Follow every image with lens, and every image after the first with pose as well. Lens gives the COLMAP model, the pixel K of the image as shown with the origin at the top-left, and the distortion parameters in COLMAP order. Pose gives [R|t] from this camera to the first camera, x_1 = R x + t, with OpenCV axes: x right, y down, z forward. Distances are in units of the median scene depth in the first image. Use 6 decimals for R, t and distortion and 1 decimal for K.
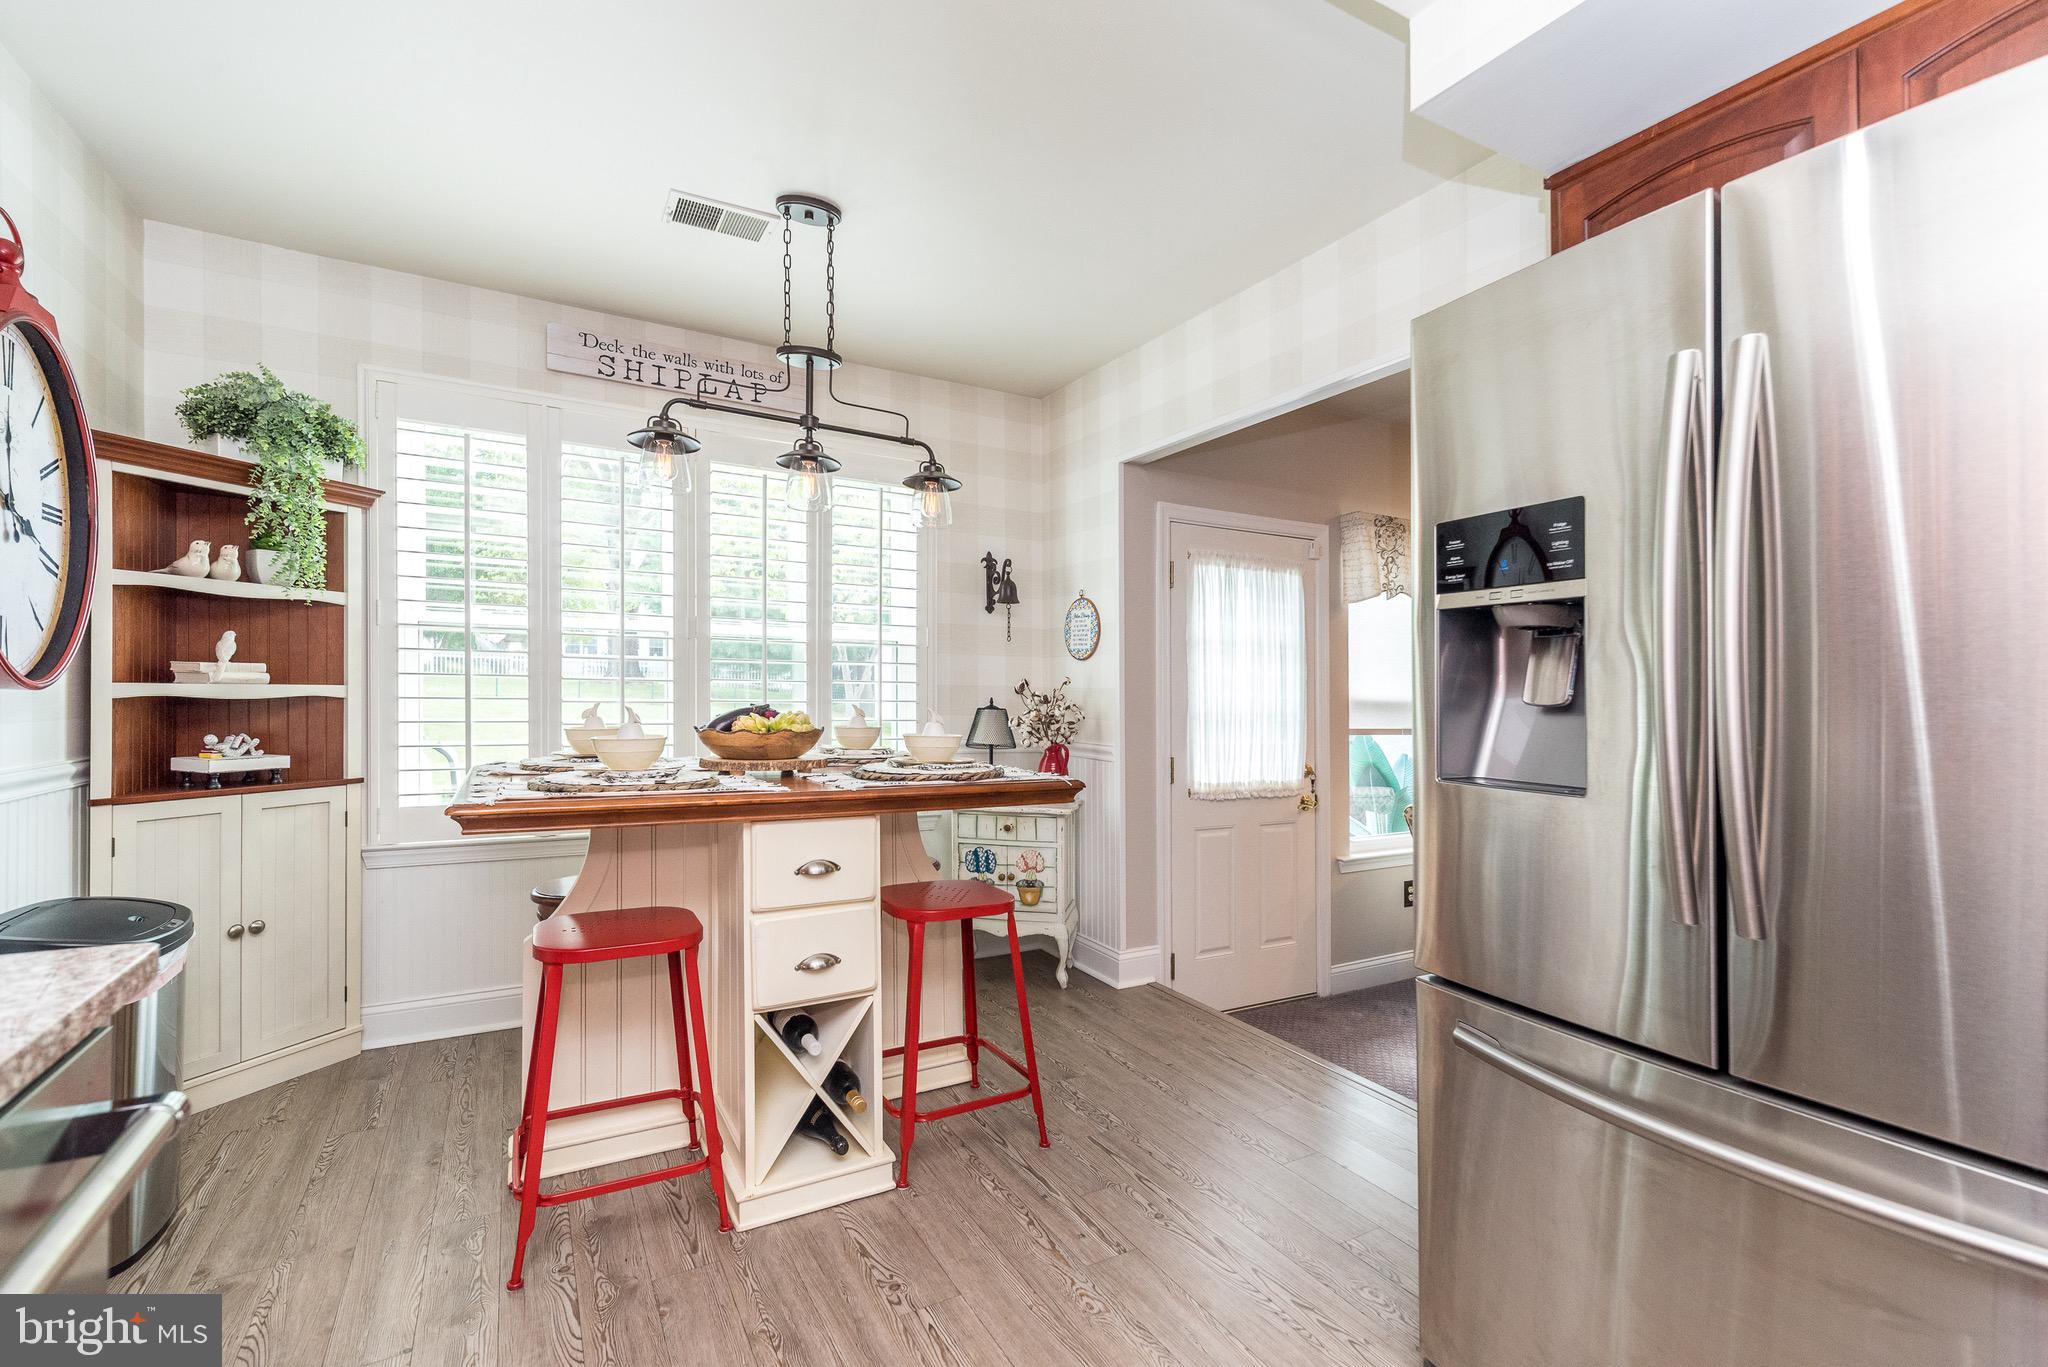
lens RADIAL K [[898.0, 0, 1019.9], [0, 898.0, 662.4], [0, 0, 1]] dist [0.002120, 0.000305]
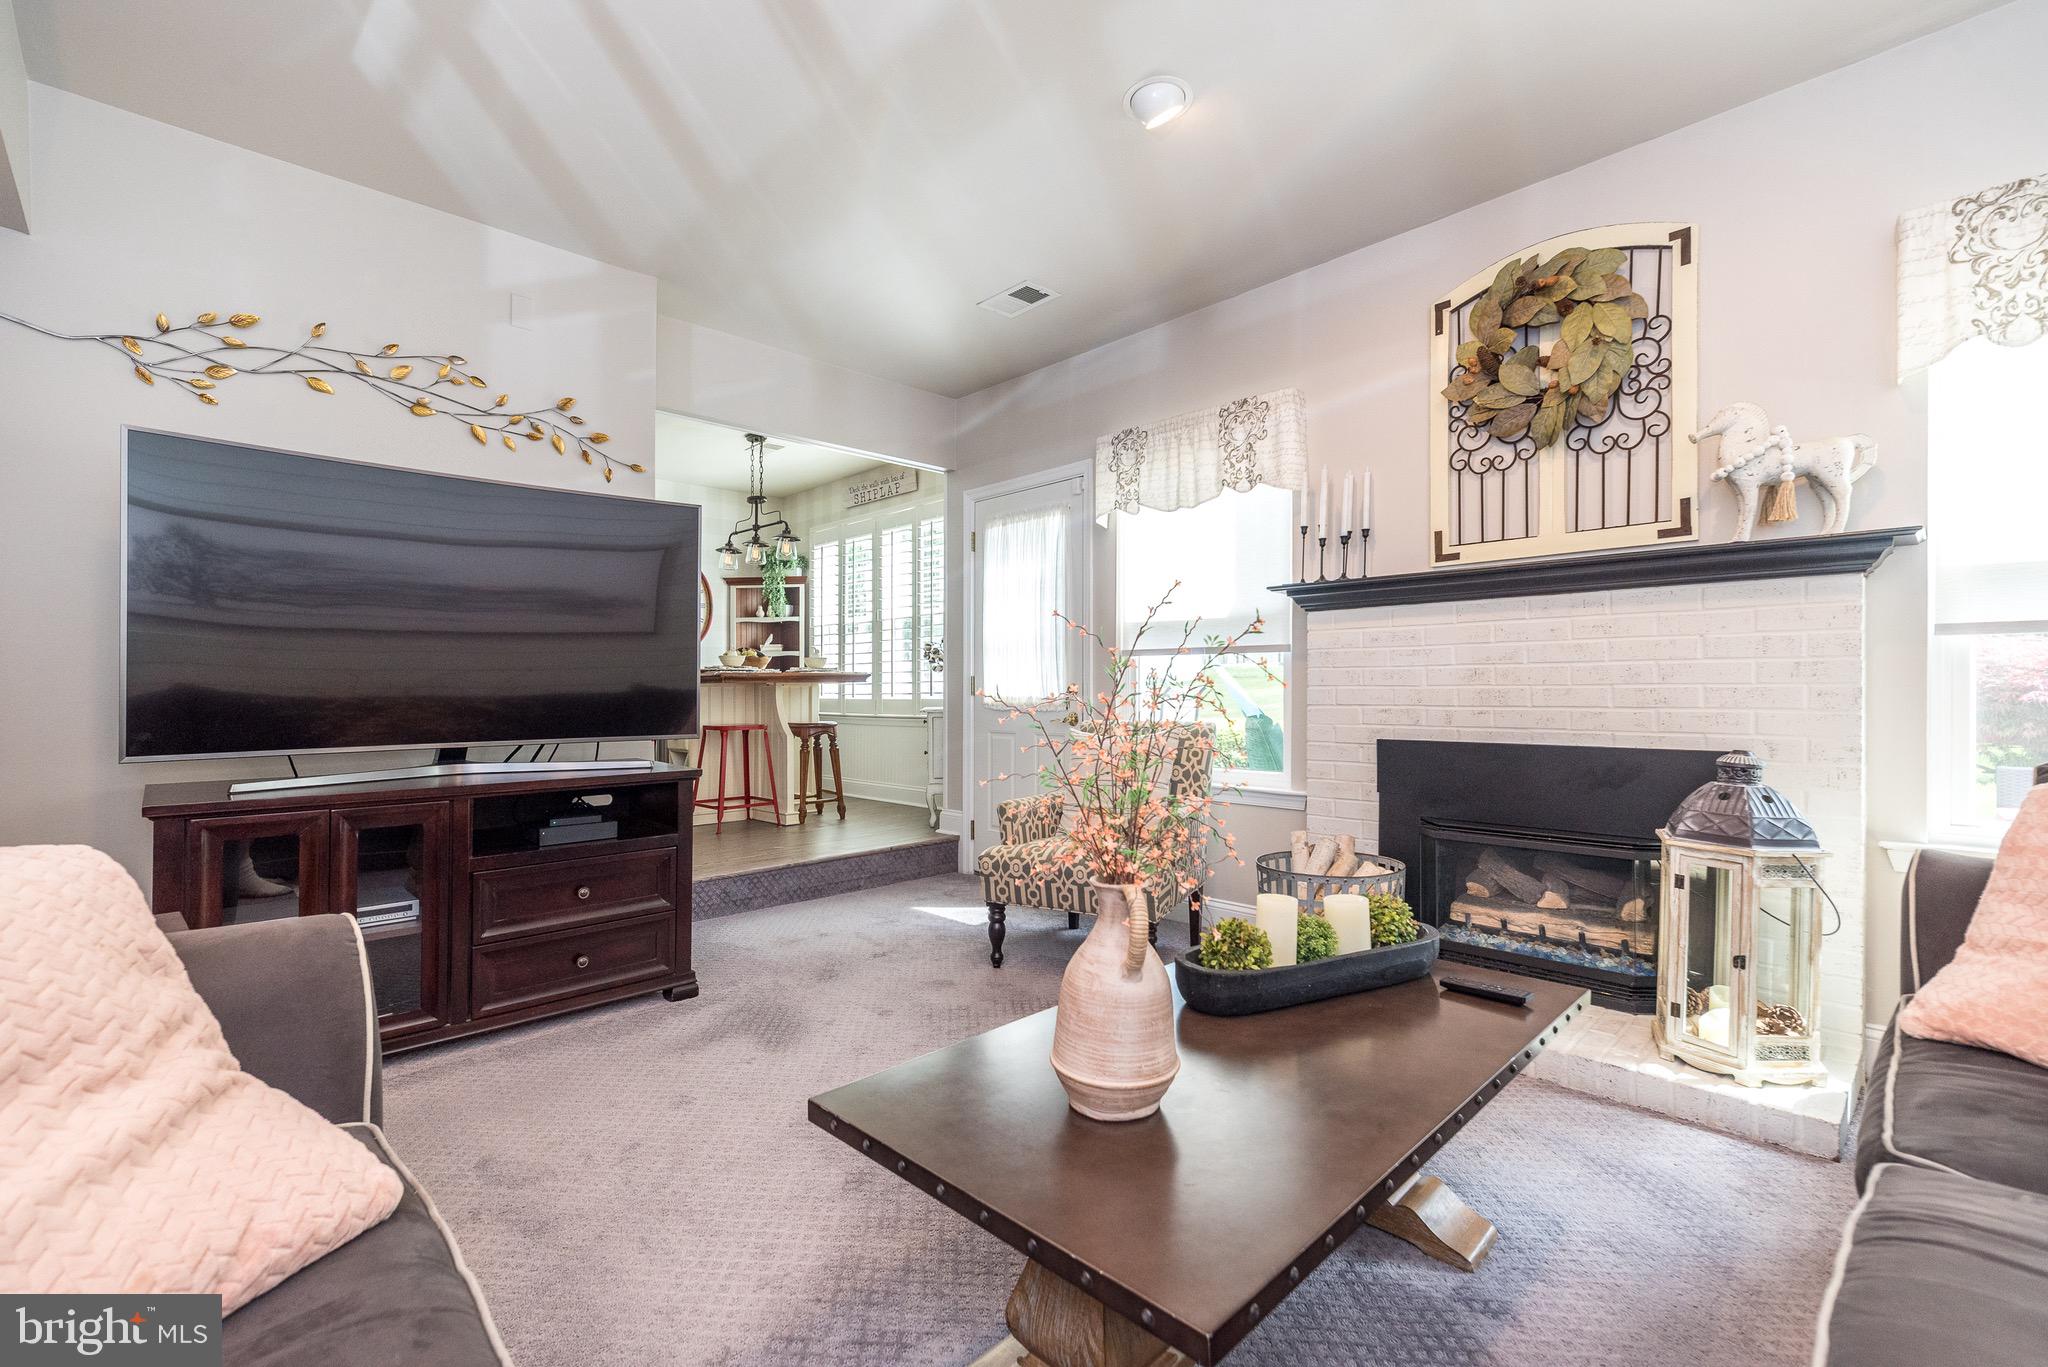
lens RADIAL K [[893.7, 0, 1029.5], [0, 893.7, 683.0], [0, 0, 1]] dist [0.007365, 0.000450]
pose [[0.256541, -0.022330, -0.966275, 2.093741], [0.043700, 0.998979, -0.011483, 0.189135], [0.965545, -0.039280, 0.257255, 1.016735]]
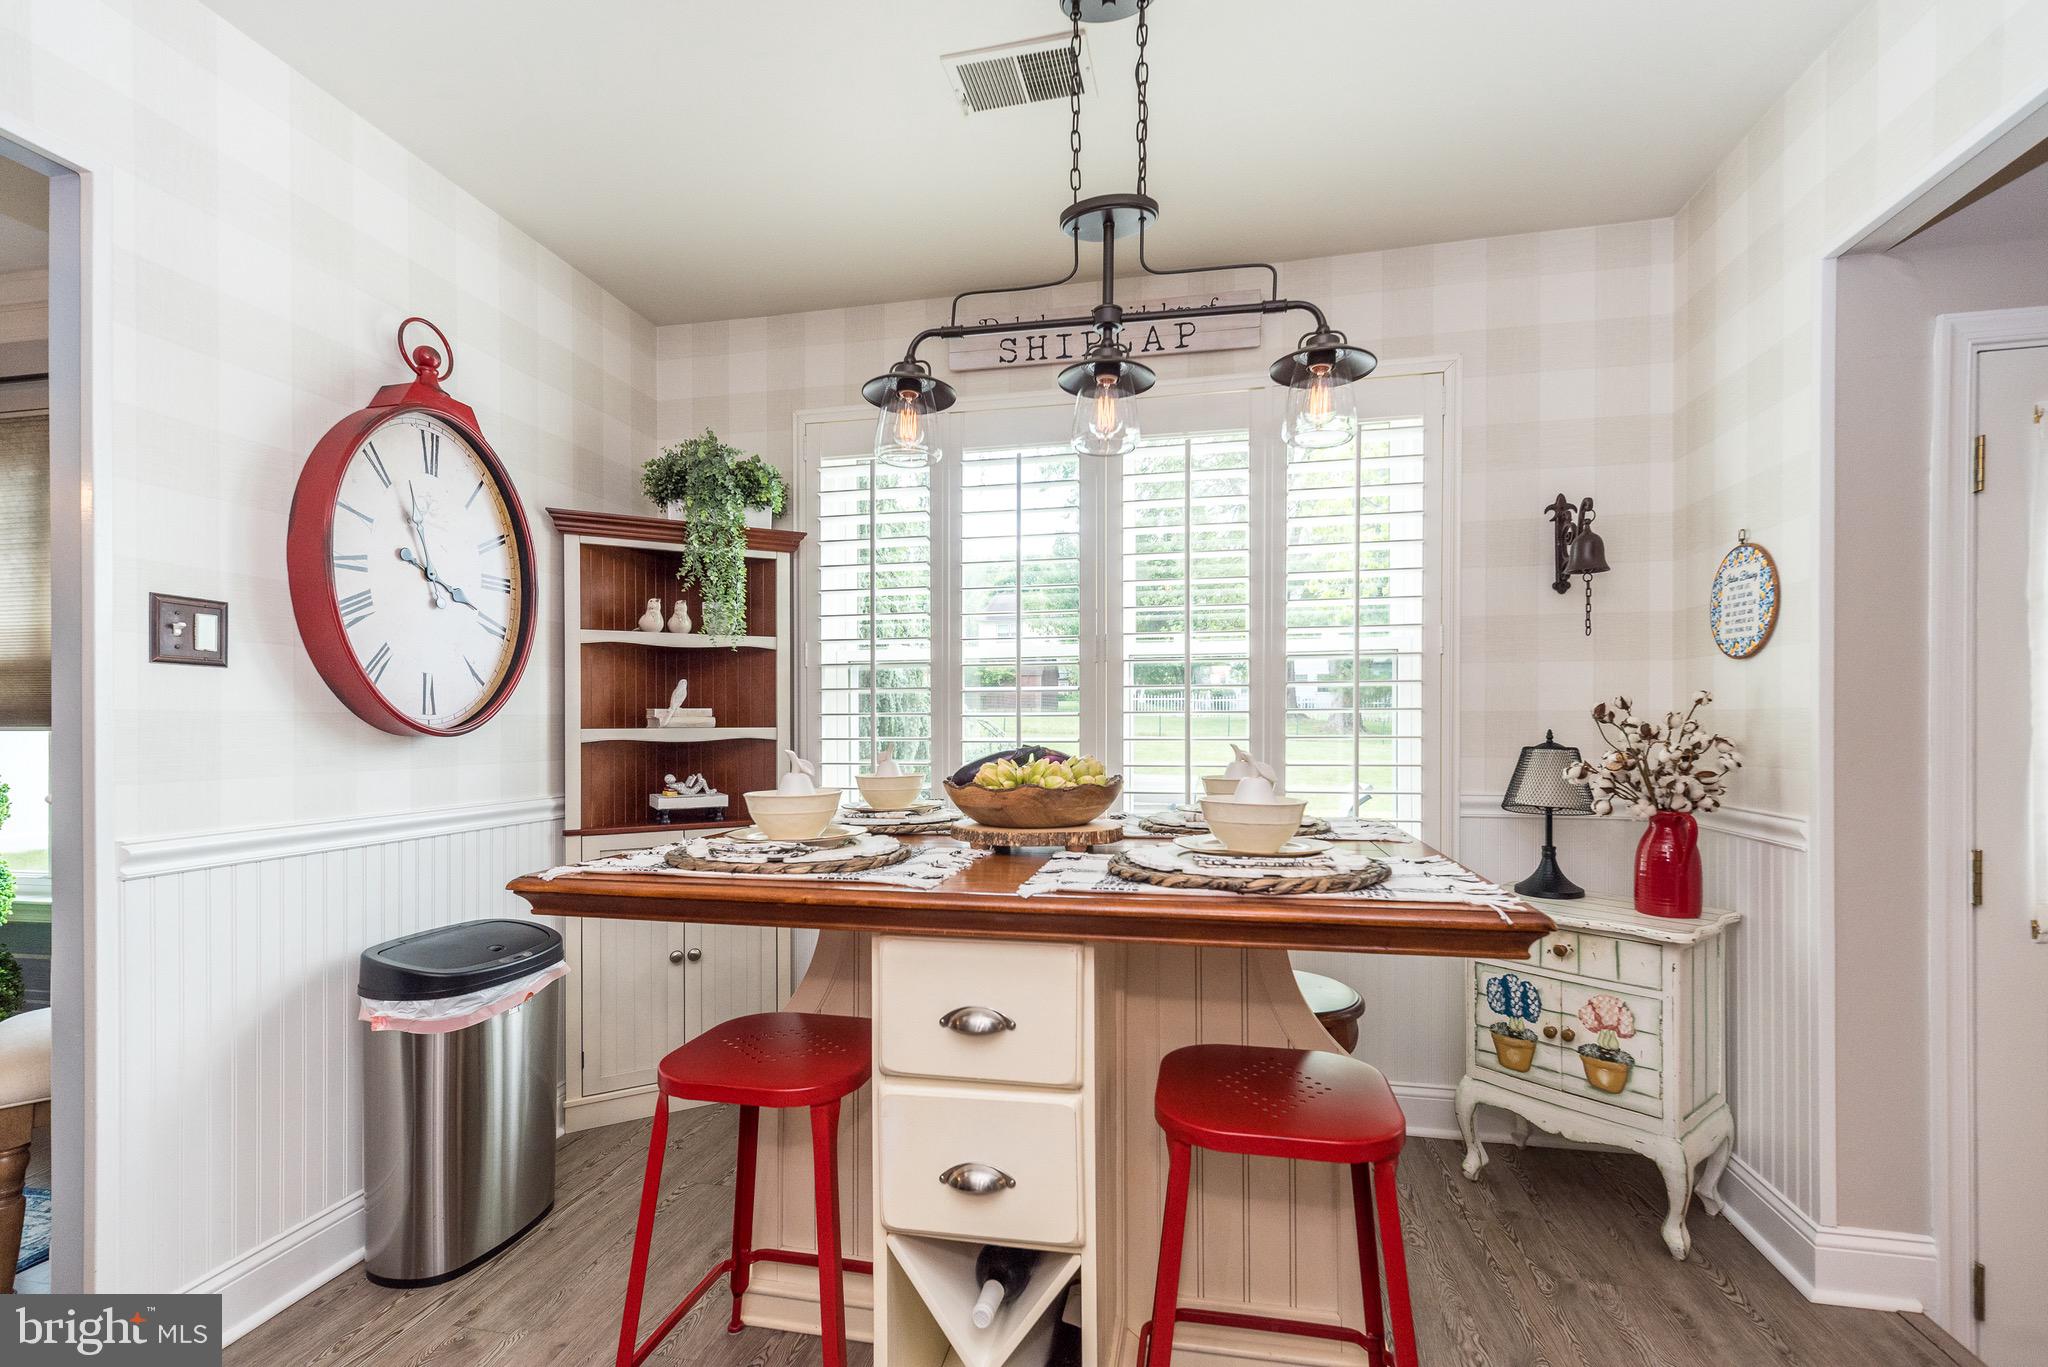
lens RADIAL K [[899.3, 0, 1031.5], [0, 899.3, 738.5], [0, 0, 1]] dist [0.005591, 0.000479]
pose [[0.753198, -0.008334, -0.657741, 0.148839], [0.038205, 0.998786, 0.031094, 0.017723], [0.656684, -0.048549, 0.752602, 0.434251]]
